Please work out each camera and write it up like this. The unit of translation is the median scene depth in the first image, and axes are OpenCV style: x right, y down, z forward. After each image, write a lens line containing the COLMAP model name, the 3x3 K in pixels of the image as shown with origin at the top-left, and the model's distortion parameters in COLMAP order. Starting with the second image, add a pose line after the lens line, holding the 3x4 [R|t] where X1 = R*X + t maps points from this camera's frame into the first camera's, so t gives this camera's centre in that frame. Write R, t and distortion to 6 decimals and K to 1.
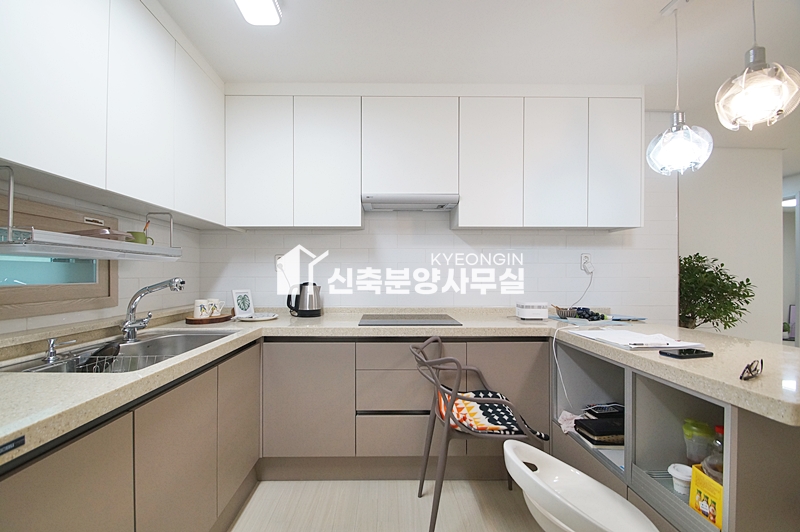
lens RADIAL K [[352.3, 0, 390.8], [0, 352.3, 276.3], [0, 0, 1]] dist [0.002365, -0.011348]
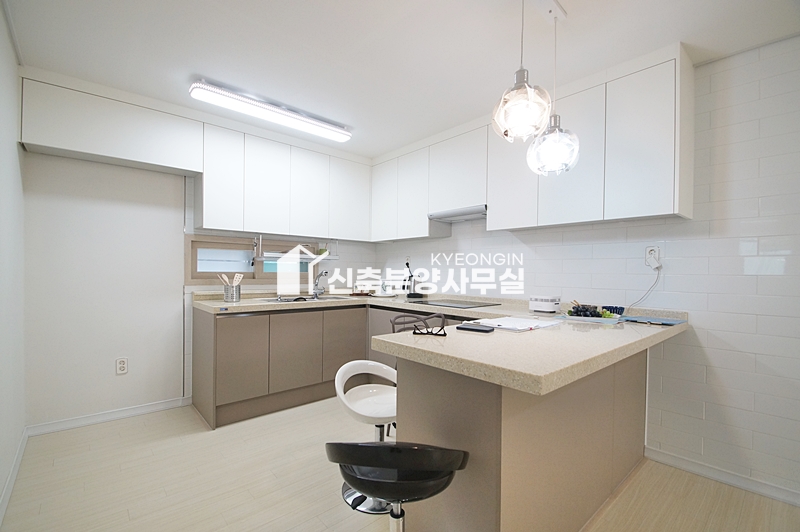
lens RADIAL K [[352.3, 0, 390.8], [0, 352.3, 276.3], [0, 0, 1]] dist [0.002365, -0.011348]
pose [[0.645877, 0.019178, -0.763201, 0.919473], [-0.014314, 0.999813, 0.013011, 0.006588], [0.763308, 0.002521, 0.646030, -0.048313]]
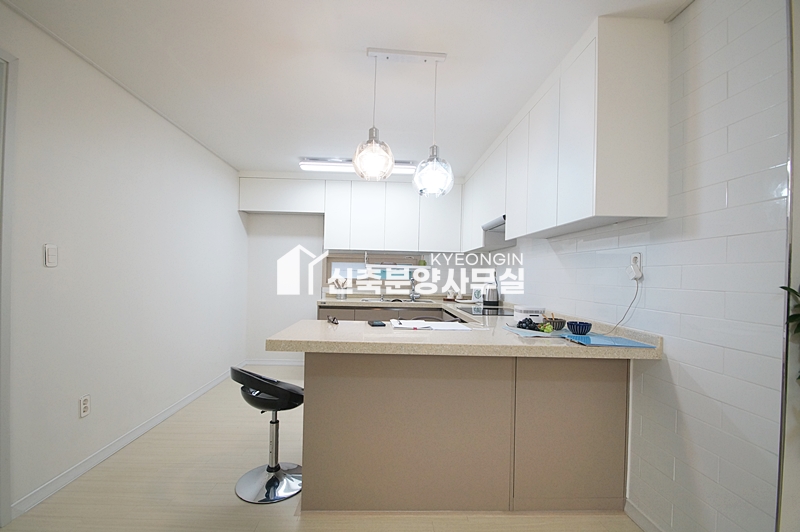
lens RADIAL K [[354.5, 0, 393.4], [0, 354.5, 265.3], [0, 0, 1]] dist [0.001646, 0.000049]
pose [[0.019807, -0.024275, -0.999509, 1.435645], [-0.022222, 0.999448, -0.024713, -0.013569], [0.999557, 0.022701, 0.019257, 0.585370]]
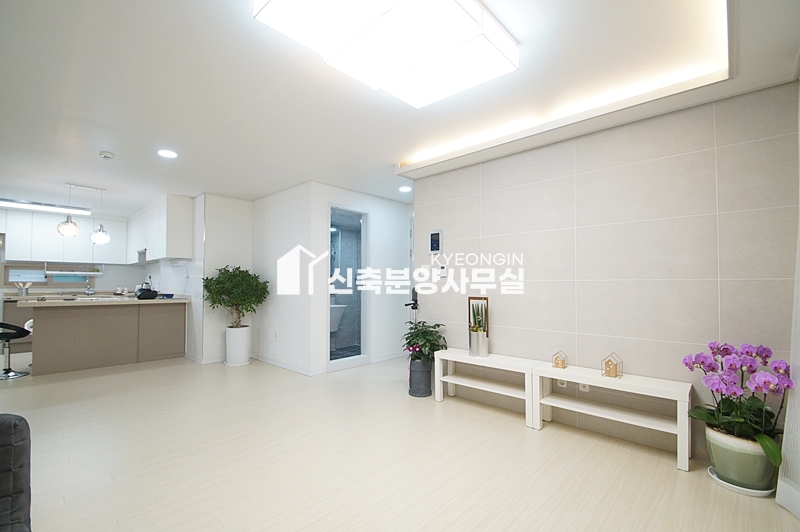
lens RADIAL K [[352.3, 0, 390.8], [0, 352.3, 276.3], [0, 0, 1]] dist [0.002365, -0.011348]
pose [[0.715266, -0.012823, -0.698734, 3.332826], [-0.002781, 0.999772, -0.021195, 0.024295], [0.698846, 0.017103, 0.715067, 0.404867]]
